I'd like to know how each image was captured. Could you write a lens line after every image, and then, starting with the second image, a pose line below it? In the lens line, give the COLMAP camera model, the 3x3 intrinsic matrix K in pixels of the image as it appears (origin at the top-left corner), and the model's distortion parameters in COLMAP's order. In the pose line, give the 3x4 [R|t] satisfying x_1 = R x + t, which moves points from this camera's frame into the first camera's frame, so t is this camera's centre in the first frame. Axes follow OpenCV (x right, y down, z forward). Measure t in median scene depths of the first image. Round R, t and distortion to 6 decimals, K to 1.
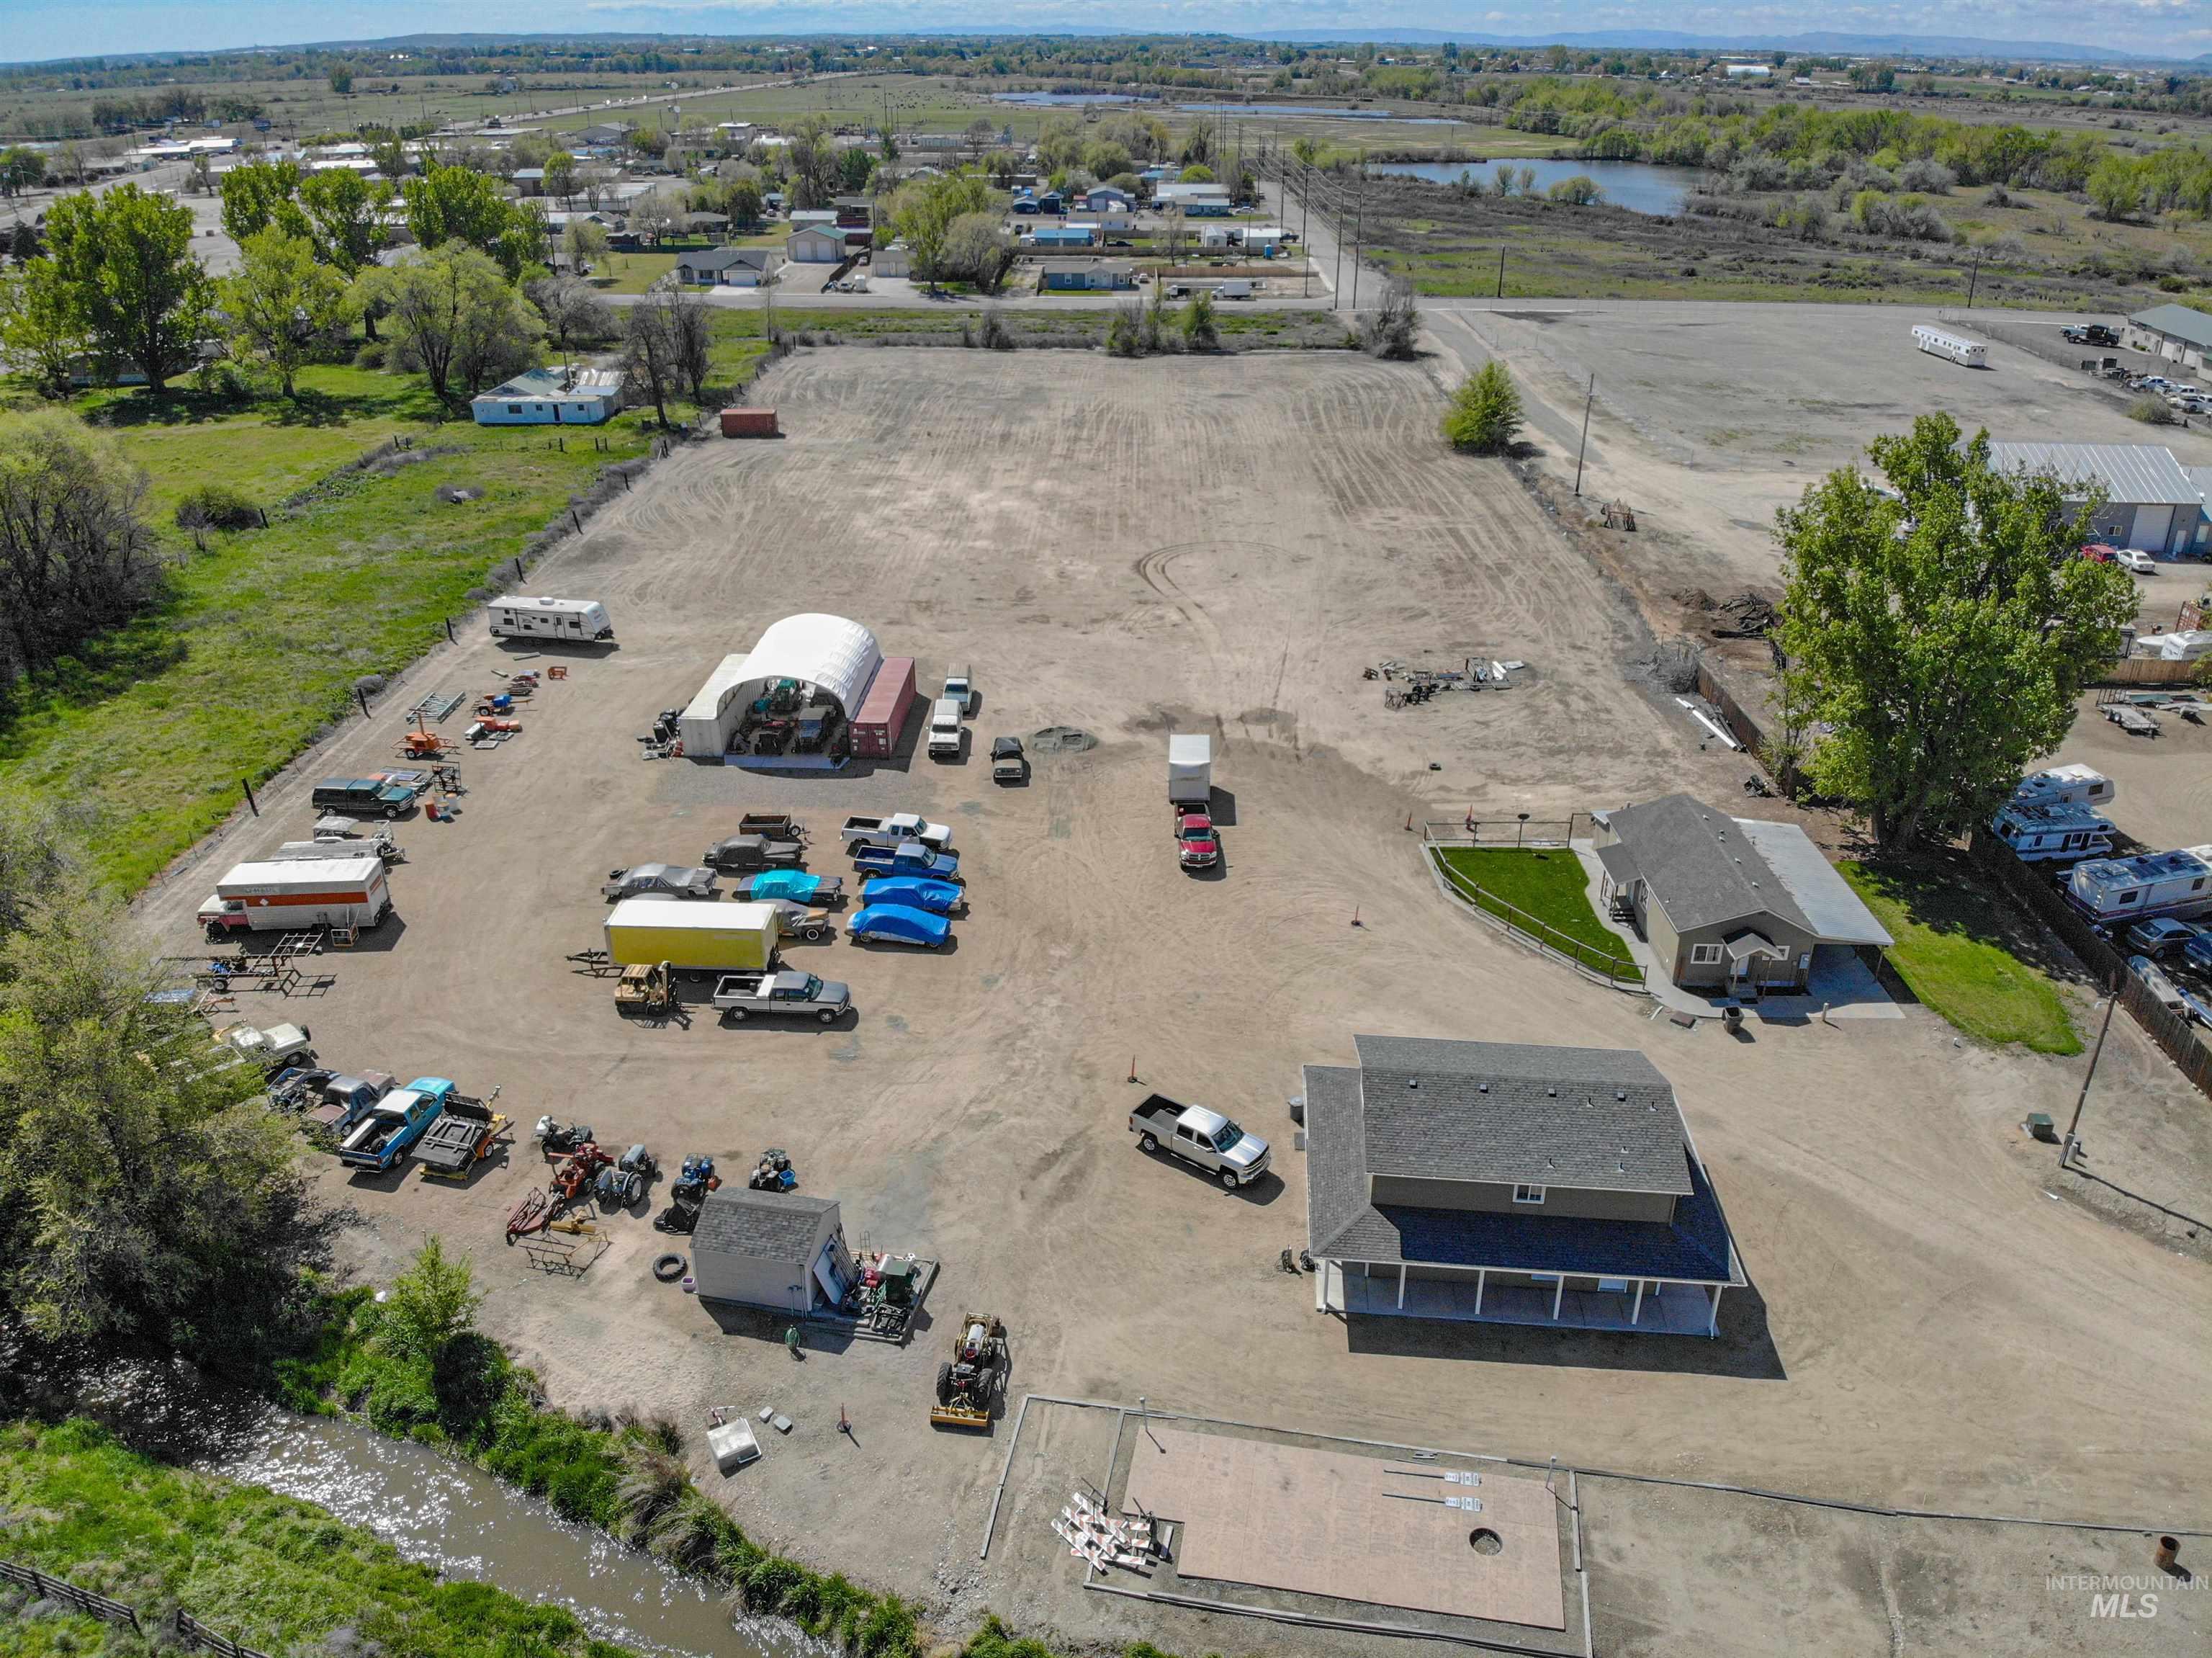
lens RADIAL K [[1621.0, 0, 1106.0], [0, 1621.0, 829.0], [0, 0, 1]] dist [0.088317, -0.218182]
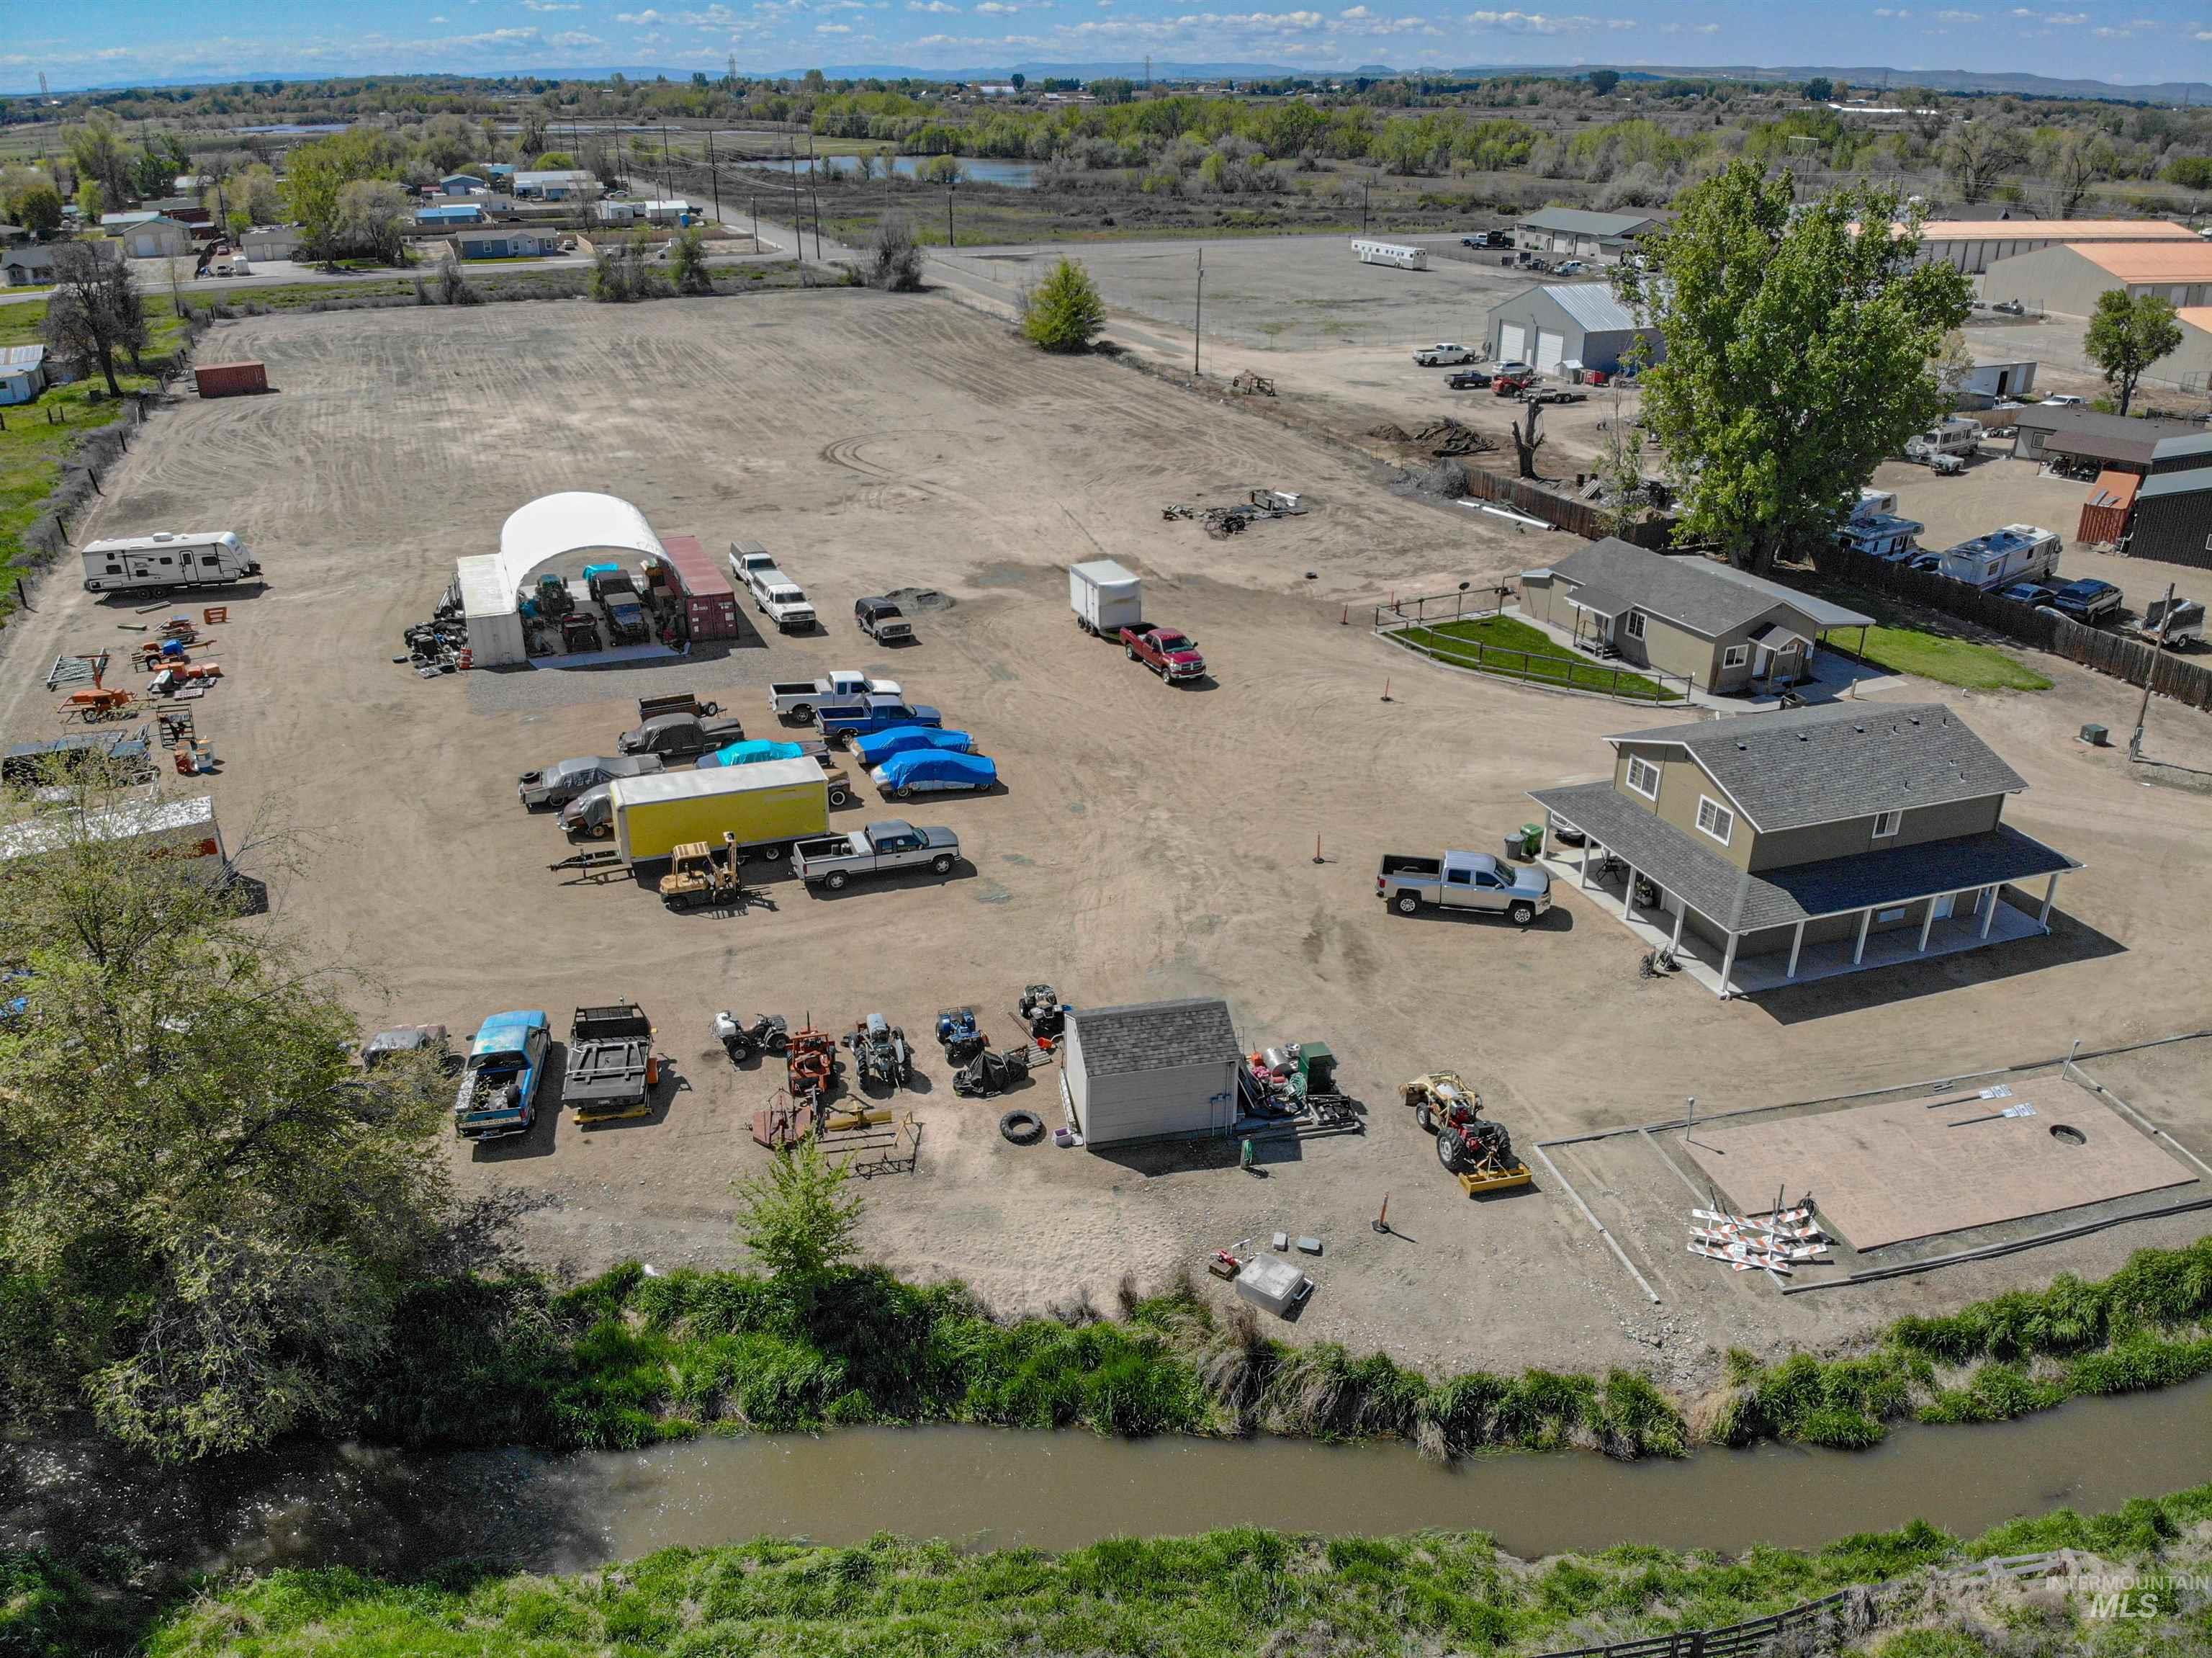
lens RADIAL K [[1621.0, 0, 1106.0], [0, 1621.0, 829.0], [0, 0, 1]] dist [0.088317, -0.218182]
pose [[0.912323, -0.169686, 0.372658, -0.321995], [0.177294, 0.984058, 0.014038, 0.082511], [-0.369099, 0.053263, 0.927863, 0.179230]]
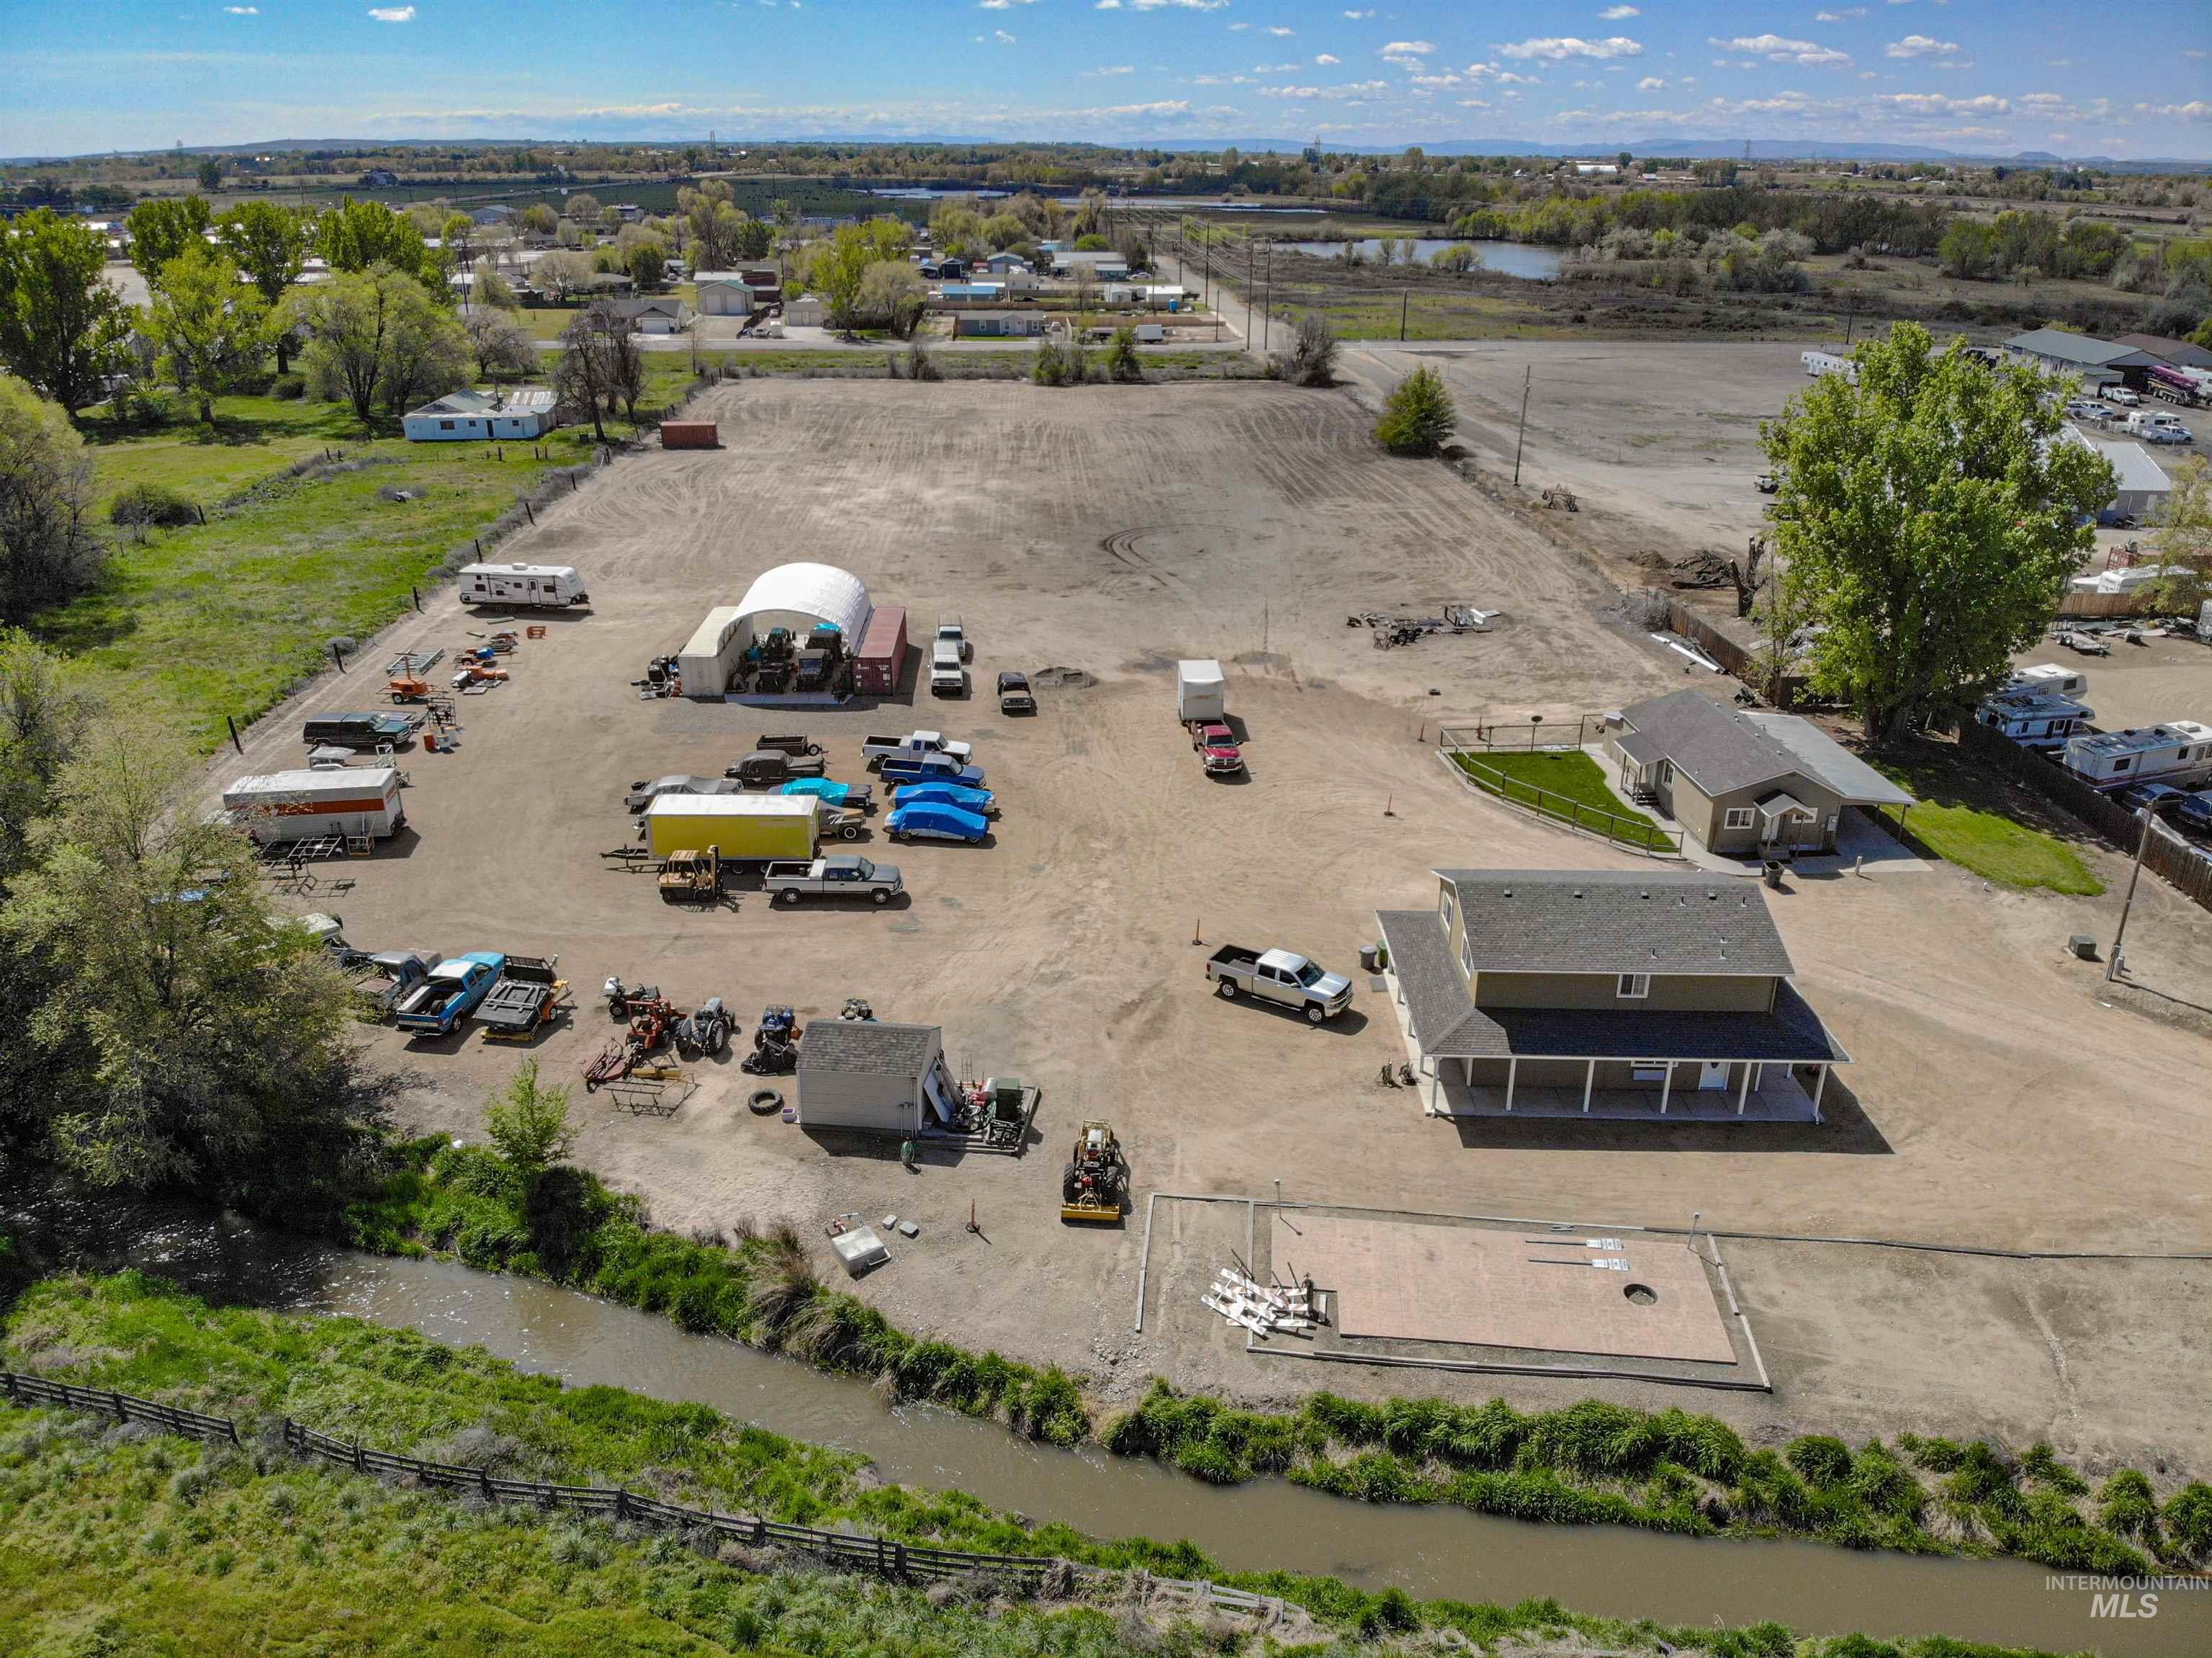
lens RADIAL K [[1621.0, 0, 1106.0], [0, 1621.0, 829.0], [0, 0, 1]] dist [0.088317, -0.218182]
pose [[0.997132, -0.024712, 0.071531, -0.085294], [0.028763, 0.998007, -0.056166, 0.109047], [-0.070000, 0.058062, 0.995856, 0.008140]]
